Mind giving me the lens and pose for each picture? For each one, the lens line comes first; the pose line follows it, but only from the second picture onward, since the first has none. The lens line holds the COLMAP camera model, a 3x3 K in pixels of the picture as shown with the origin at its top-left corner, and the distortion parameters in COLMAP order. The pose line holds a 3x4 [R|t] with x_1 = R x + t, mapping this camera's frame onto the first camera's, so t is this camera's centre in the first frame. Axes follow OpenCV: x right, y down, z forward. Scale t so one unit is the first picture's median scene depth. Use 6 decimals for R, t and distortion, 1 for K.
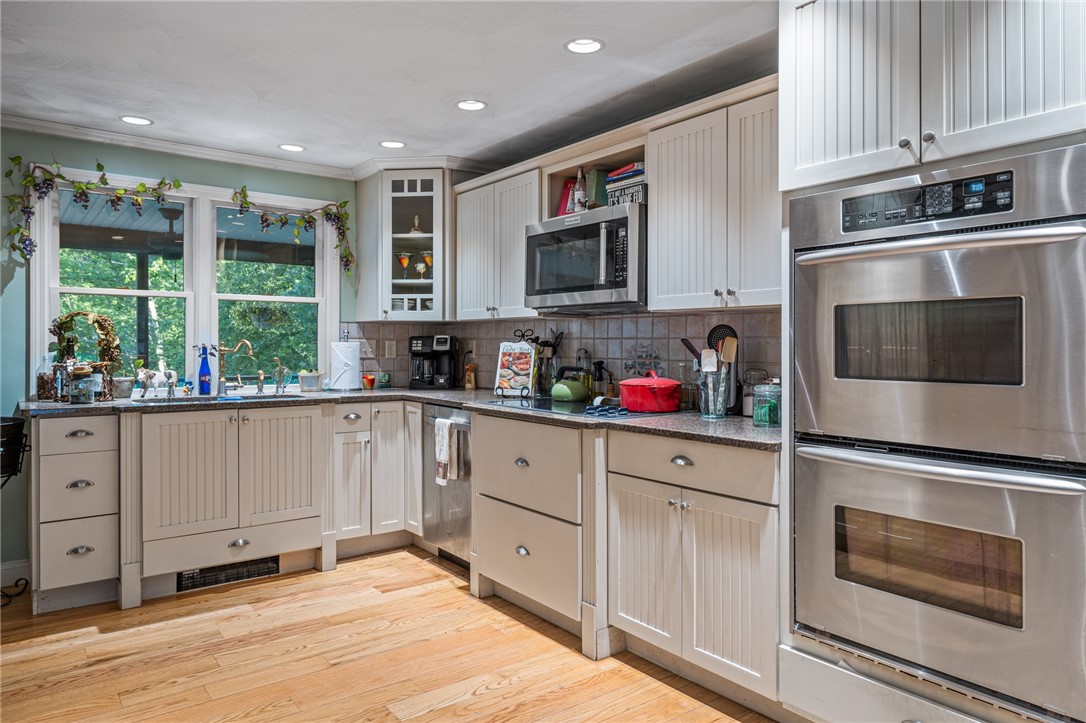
lens RADIAL K [[719.4, 0, 542.9], [0, 719.4, 350.6], [0, 0, 1]] dist [0.033558, -0.003155]
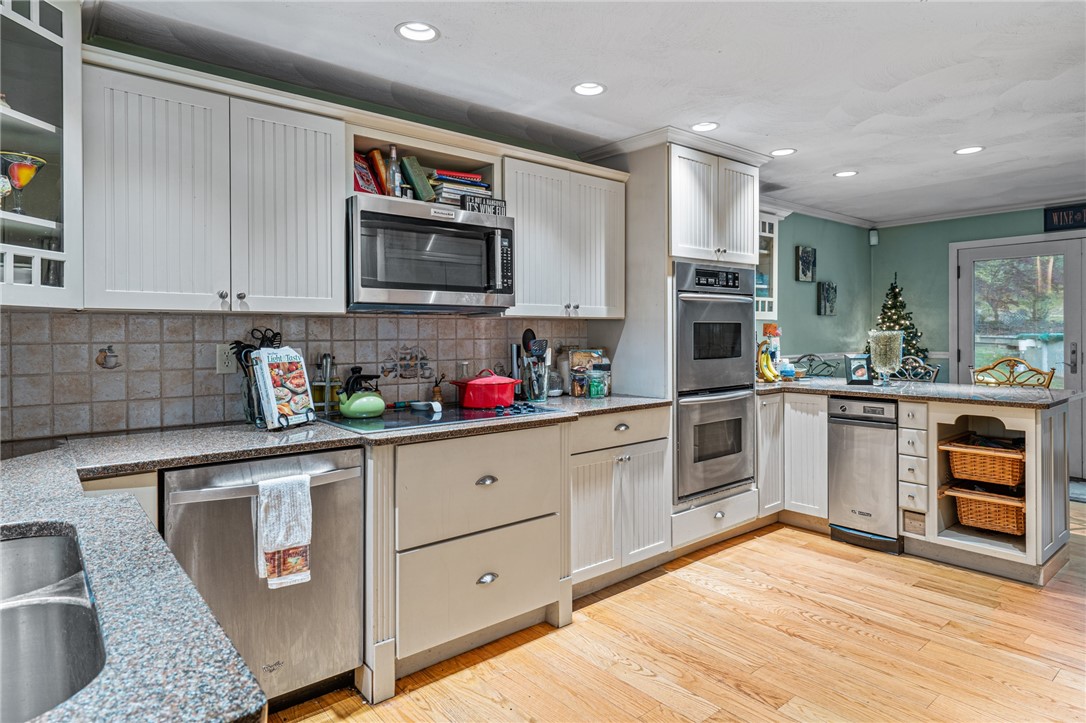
lens RADIAL K [[634.8, 0, 539.7], [0, 634.8, 337.4], [0, 0, 1]] dist [0.026178, -0.000158]
pose [[-0.054390, -0.011023, 0.998459, -0.821932], [0.013680, 0.999837, 0.011783, -0.031391], [-0.998426, 0.014300, -0.054231, 0.973428]]
